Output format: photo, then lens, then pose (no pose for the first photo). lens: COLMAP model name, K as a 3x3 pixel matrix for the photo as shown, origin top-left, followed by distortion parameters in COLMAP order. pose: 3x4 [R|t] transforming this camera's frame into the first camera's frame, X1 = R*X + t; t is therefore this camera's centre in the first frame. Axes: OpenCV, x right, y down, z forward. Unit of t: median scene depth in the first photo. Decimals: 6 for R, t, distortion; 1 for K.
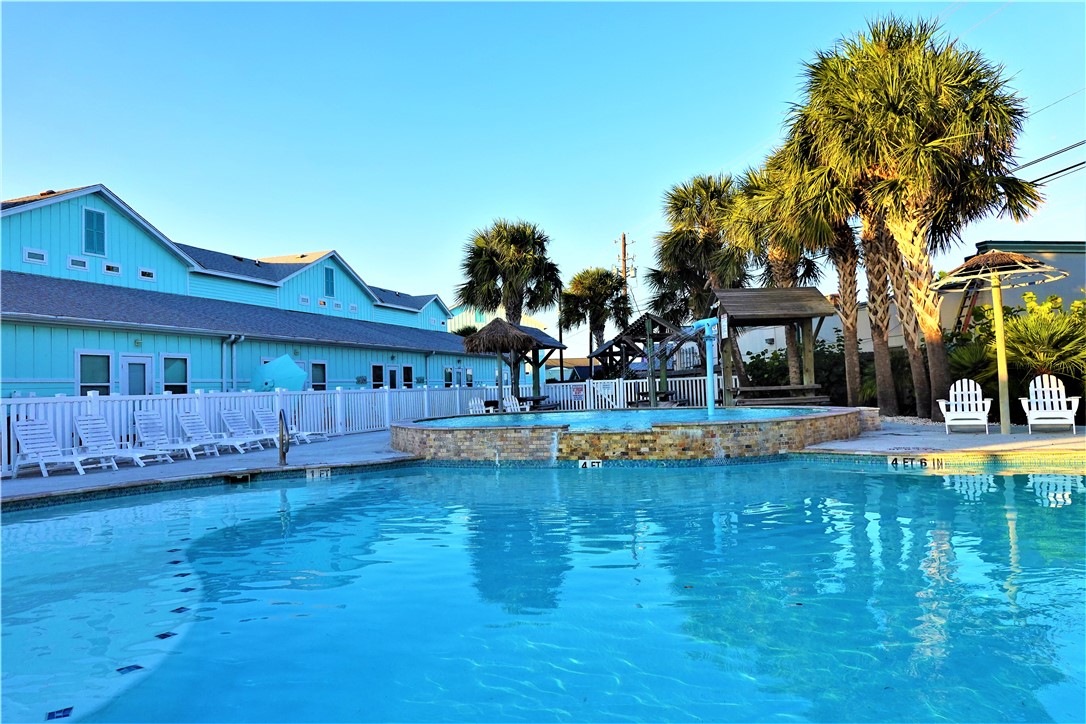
lens RADIAL K [[731.0, 0, 540.3], [0, 731.0, 359.8], [0, 0, 1]] dist [-0.001971, 0.001327]
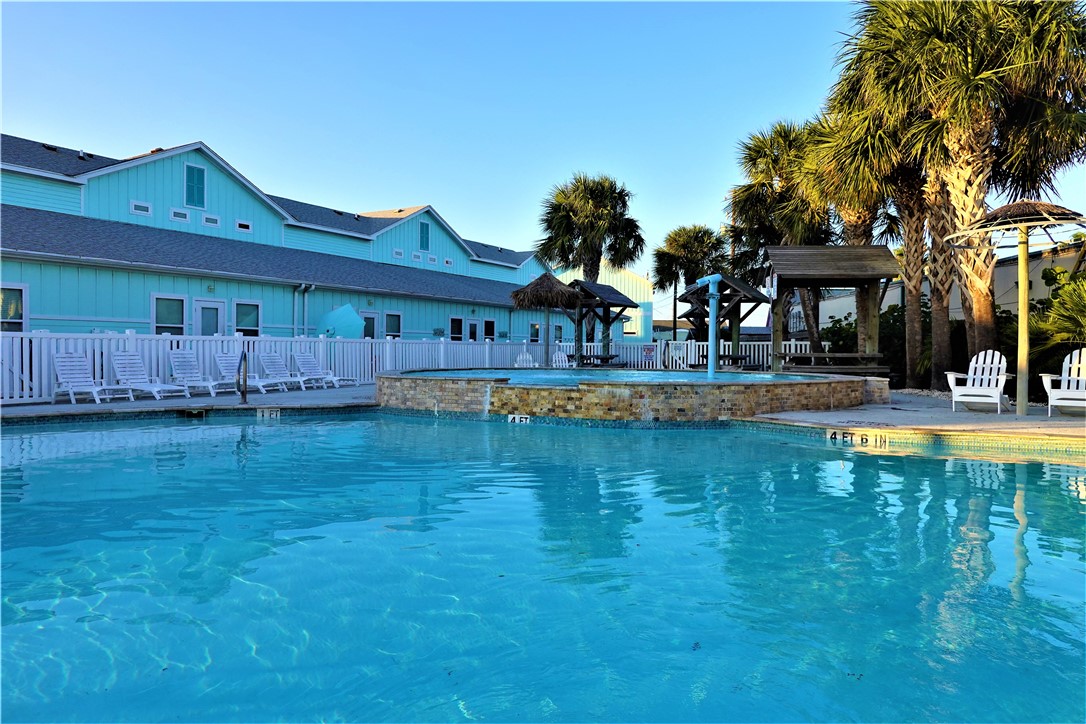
lens RADIAL K [[731.0, 0, 540.5], [0, 731.0, 357.6], [0, 0, 1]] dist [-0.001971, 0.001327]
pose [[0.980697, 0.042763, -0.190802, 0.172177], [-0.032821, 0.997949, 0.054963, 0.003999], [0.192761, -0.047640, 0.980089, 0.035619]]
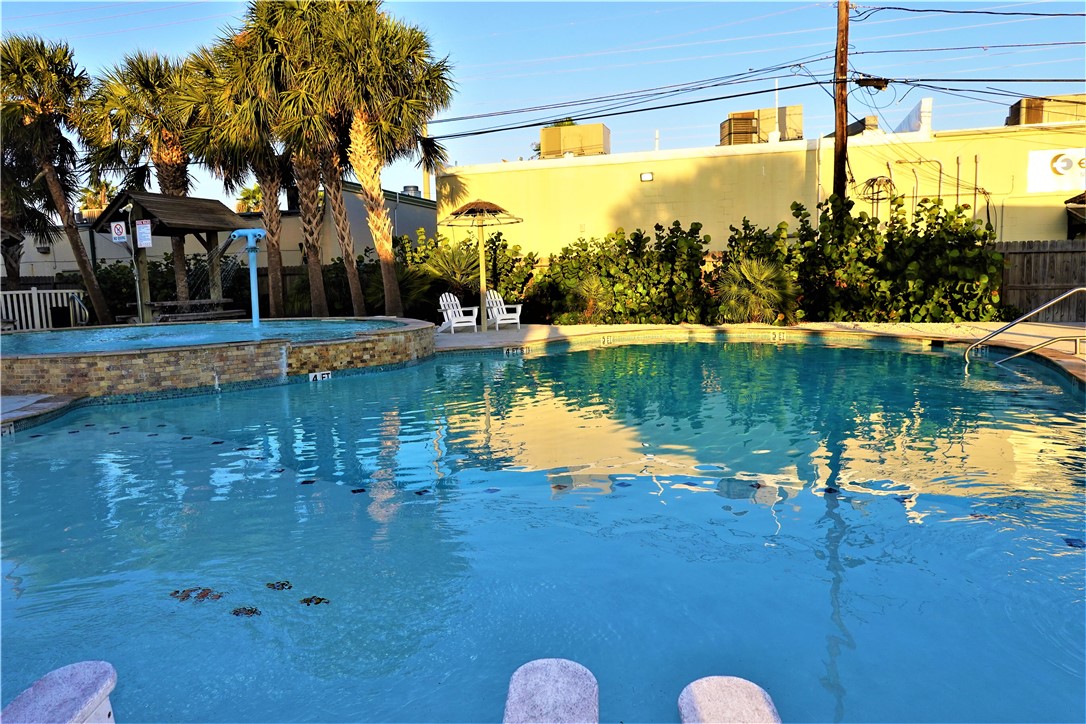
lens RADIAL K [[731.0, 0, 544.5], [0, 731.0, 363.0], [0, 0, 1]] dist [-0.001971, 0.001327]
pose [[0.451425, -0.078994, 0.888806, -0.412518], [-0.024612, 0.994593, 0.100896, 0.011438], [-0.891970, -0.067422, 0.447040, 0.181600]]
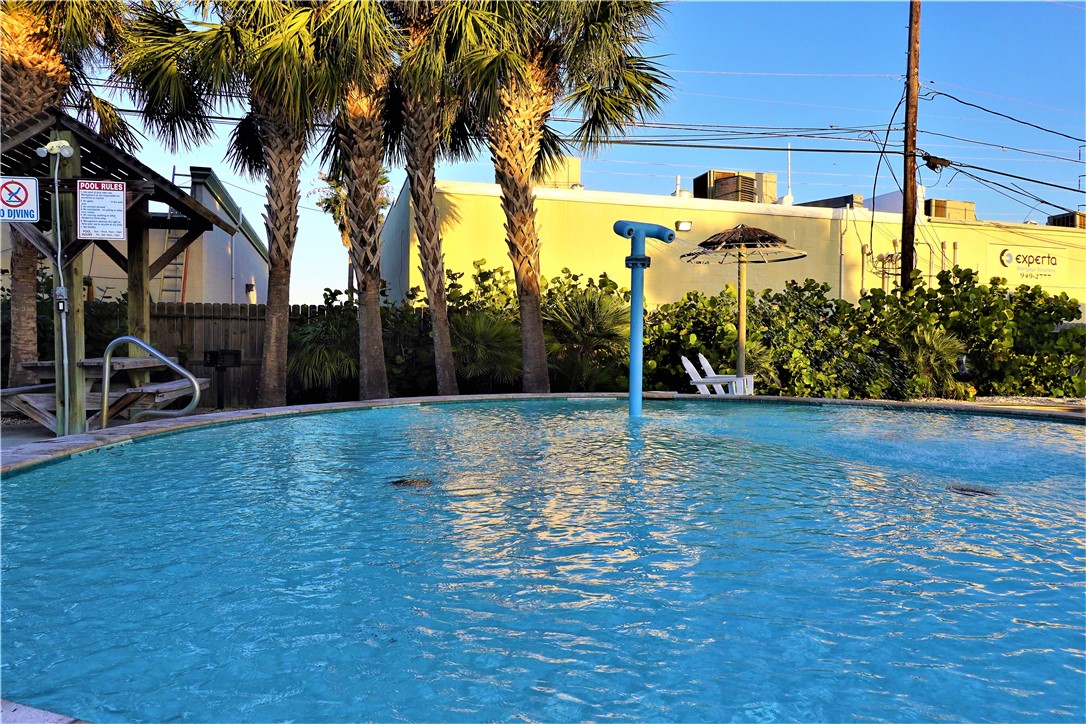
lens RADIAL K [[731.0, 0, 553.4], [0, 731.0, 354.6], [0, 0, 1]] dist [-0.001971, 0.001327]
pose [[-0.109574, 0.019574, 0.993786, -0.217877], [-0.042696, 0.998791, -0.024381, 0.040579], [-0.993061, -0.045103, -0.108606, 0.965806]]
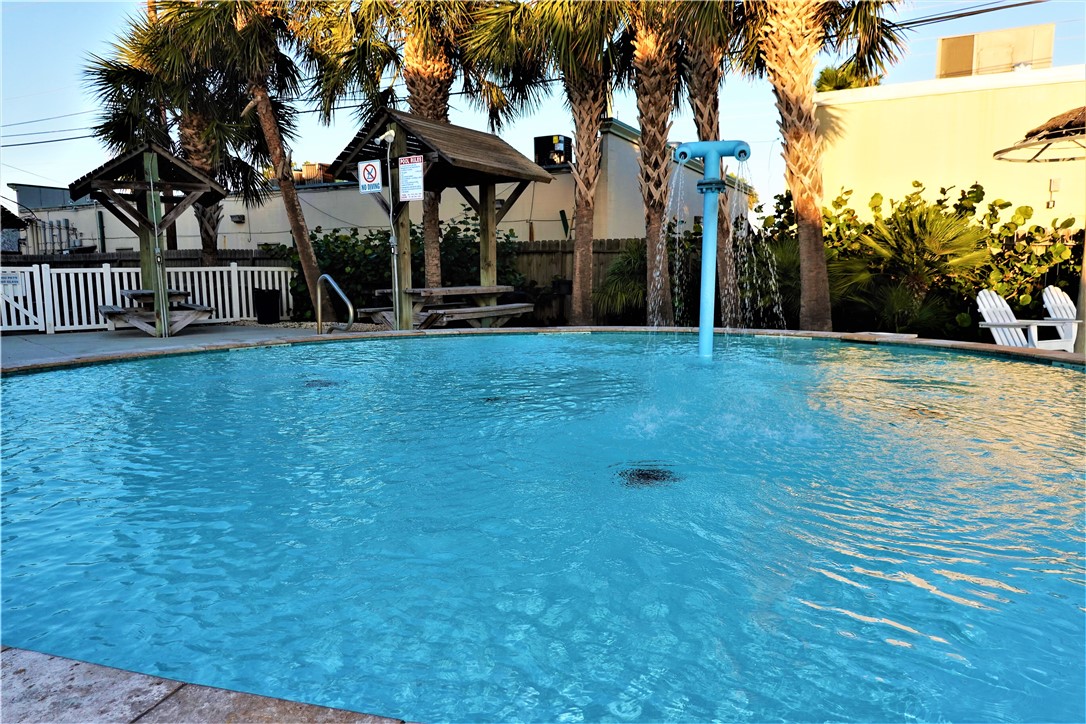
lens RADIAL K [[731.0, 0, 538.8], [0, 731.0, 359.3], [0, 0, 1]] dist [-0.001971, 0.001327]
pose [[0.610693, -0.064533, 0.789233, -0.165510], [-0.049911, 0.991555, 0.119696, 0.022868], [-0.790293, -0.112489, 0.602315, 0.702405]]
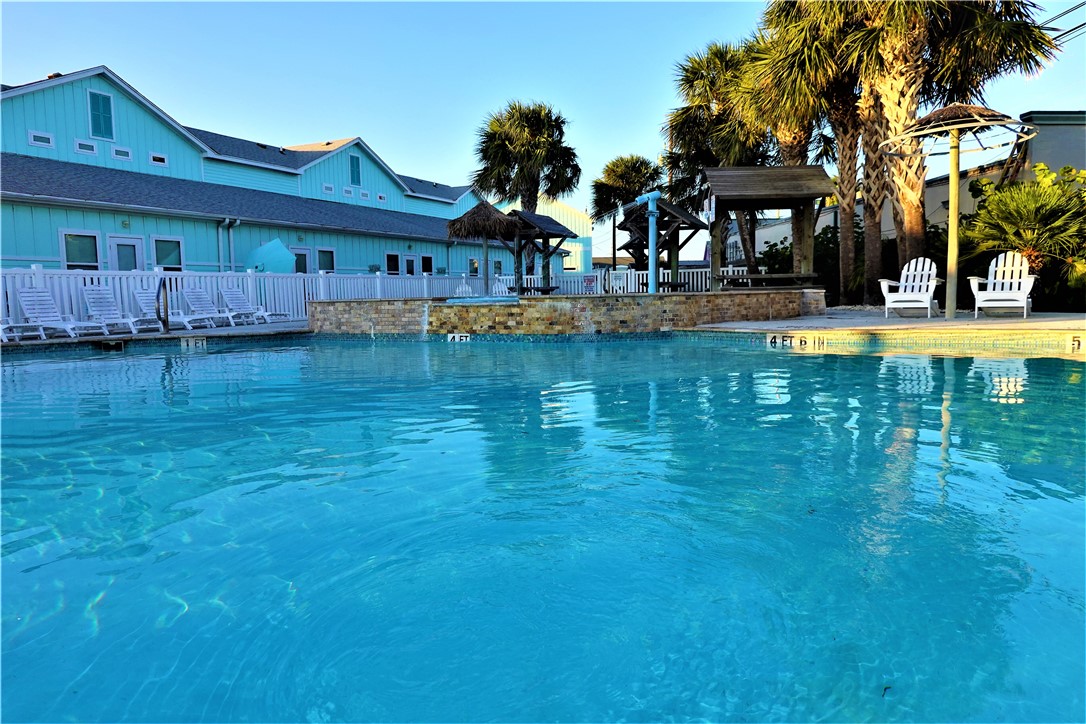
lens RADIAL K [[731.0, 0, 541.4], [0, 731.0, 358.7], [0, 0, 1]] dist [-0.001971, 0.001327]
pose [[0.993831, 0.023977, -0.108285, 0.171783], [-0.009309, 0.990940, 0.133980, 0.025578], [0.110516, -0.132146, 0.985050, 0.047249]]
